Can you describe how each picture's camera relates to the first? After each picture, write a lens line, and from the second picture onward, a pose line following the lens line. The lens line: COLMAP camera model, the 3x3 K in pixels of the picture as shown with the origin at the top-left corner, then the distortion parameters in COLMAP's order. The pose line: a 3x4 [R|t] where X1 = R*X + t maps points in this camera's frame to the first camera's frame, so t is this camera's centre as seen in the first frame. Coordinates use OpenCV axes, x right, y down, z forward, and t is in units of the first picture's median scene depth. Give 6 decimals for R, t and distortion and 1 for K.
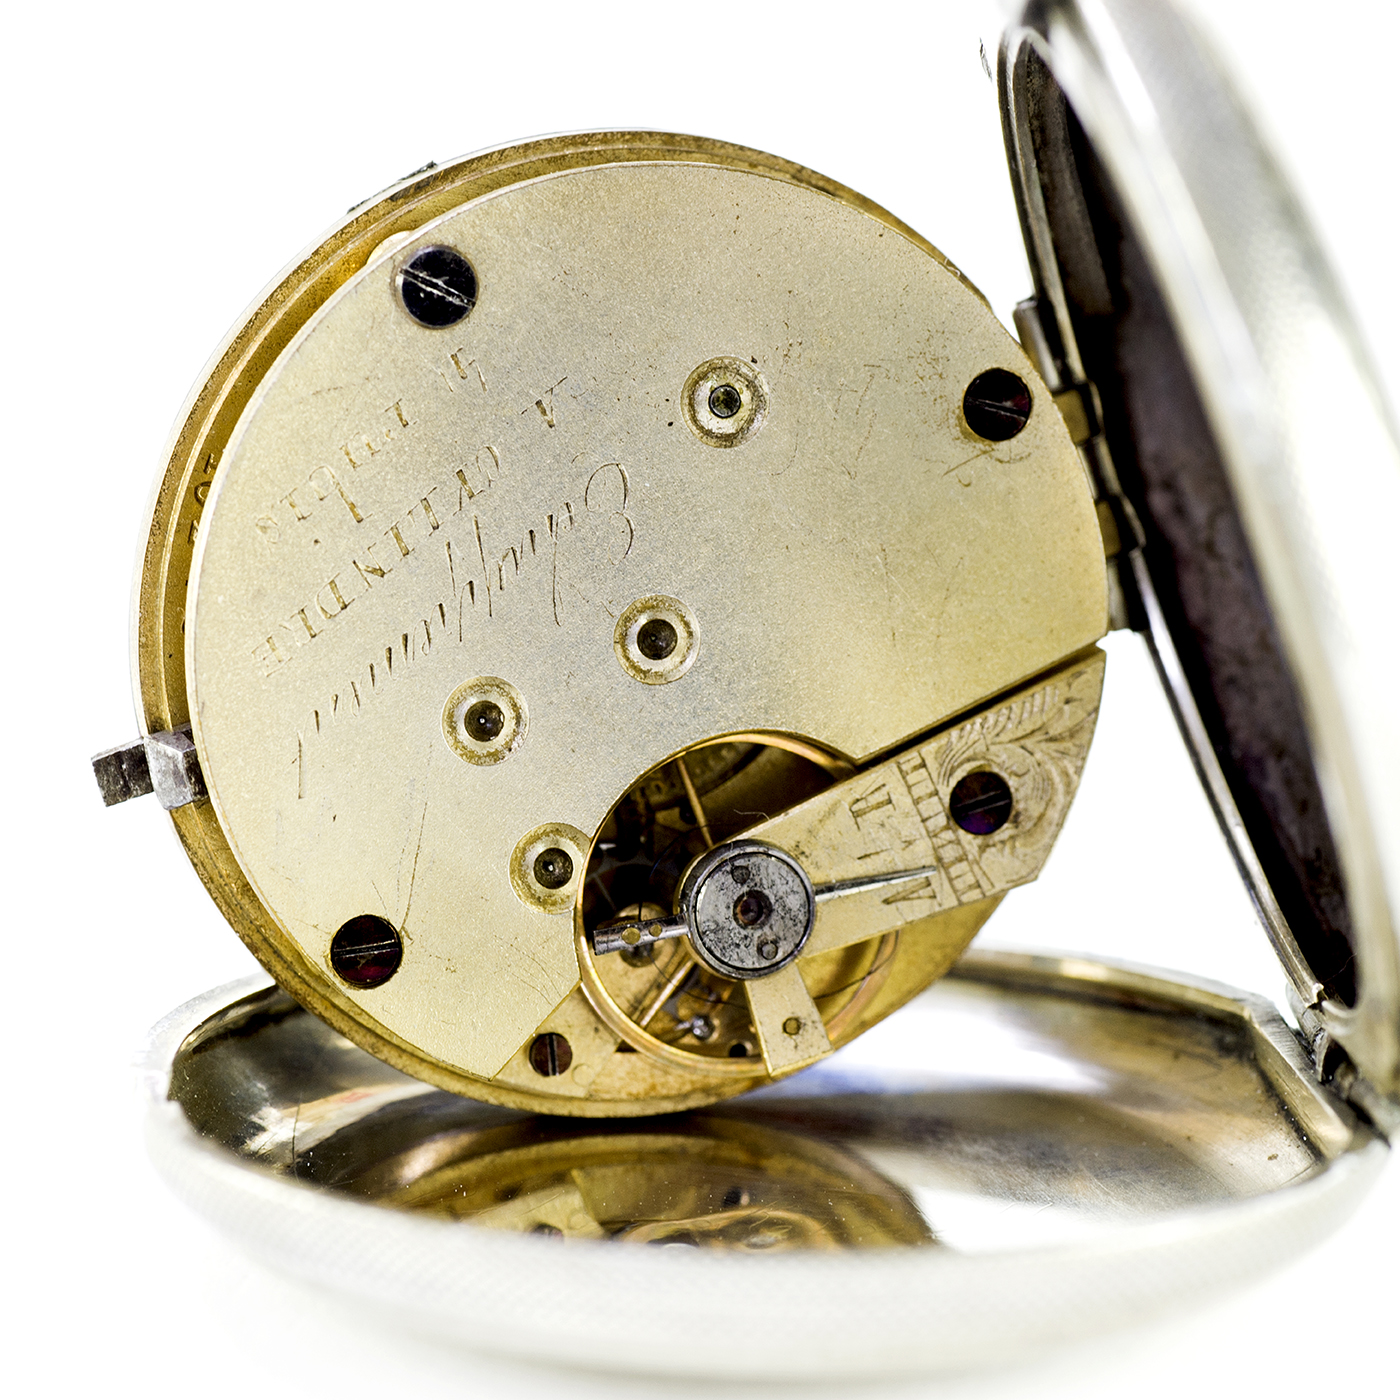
lens RADIAL K [[7547.9, 0, 703.2], [0, 7547.9, 693.7], [0, 0, 1]] dist [0.295950, 0.000000]
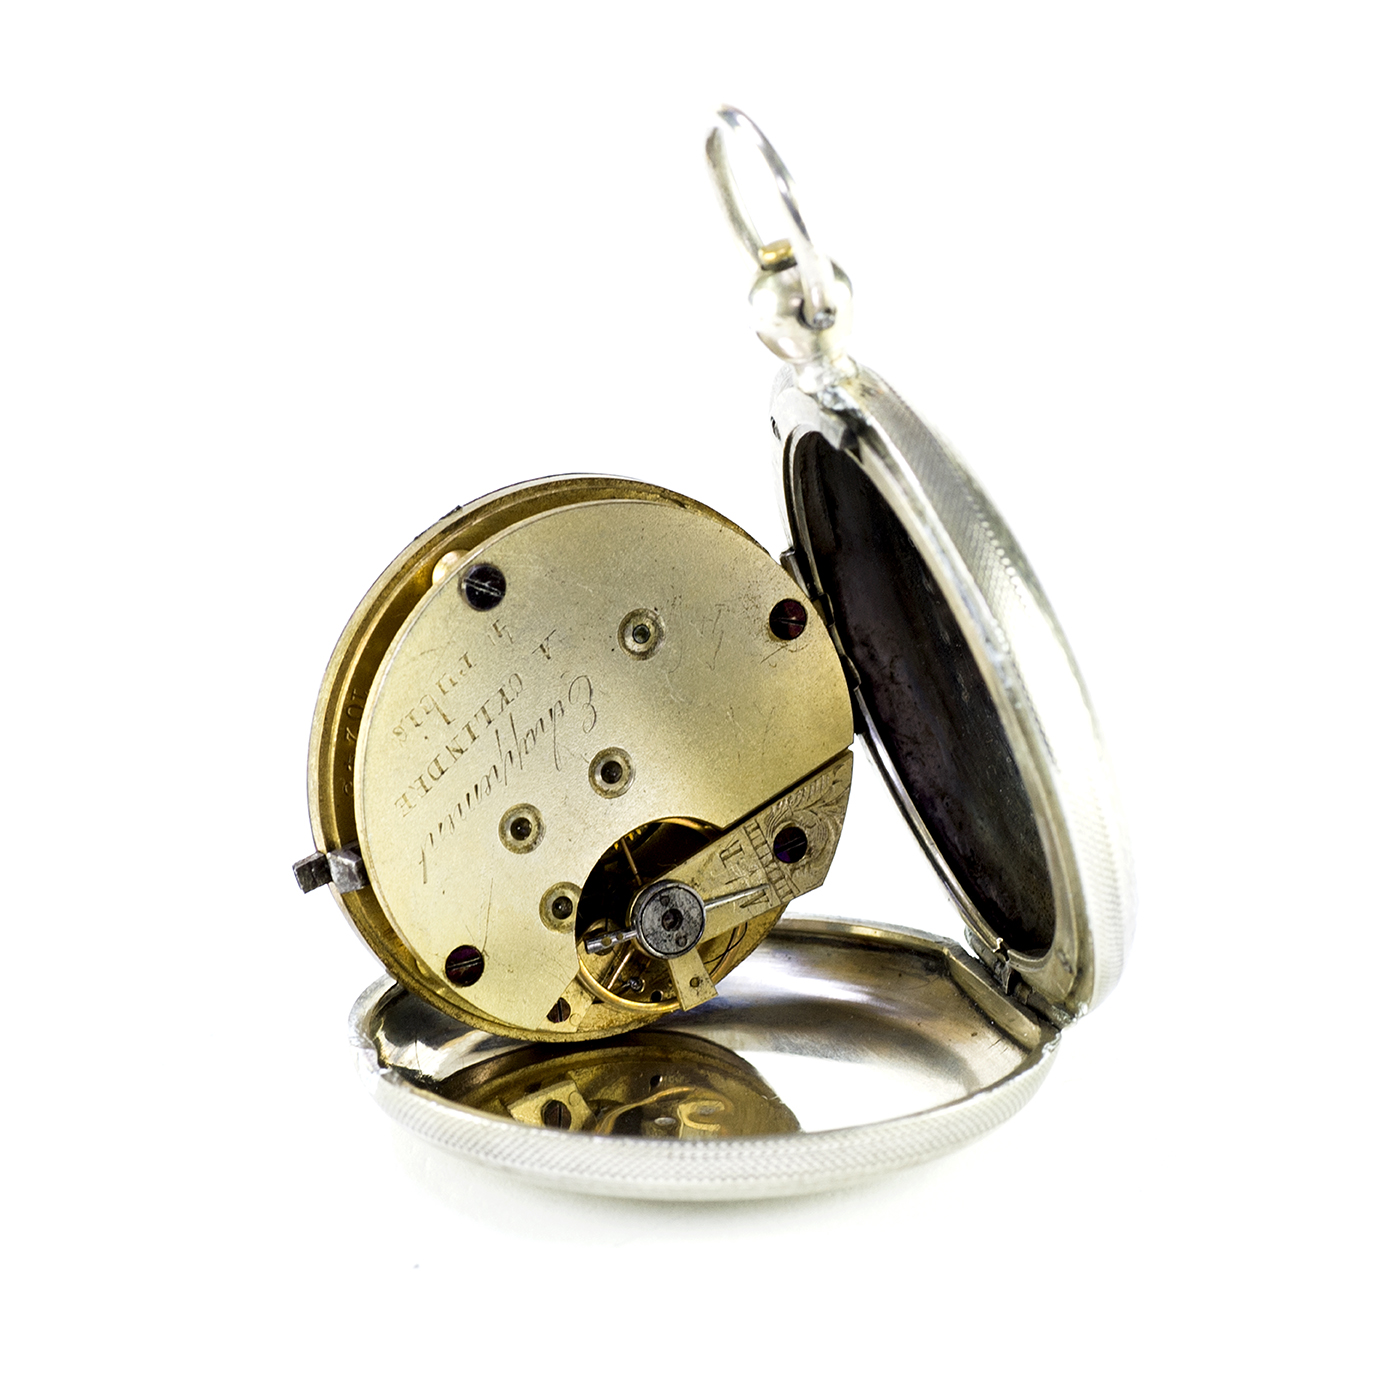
lens RADIAL K [[7547.9, 0, 698.7], [0, 7547.9, 703.8], [0, 0, 1]] dist [0.295950, 0.000000]
pose [[0.980589, -0.081606, 0.178288, -0.294198], [0.067081, 0.994031, 0.086040, -0.170568], [-0.184245, -0.072410, 0.980209, -0.707743]]
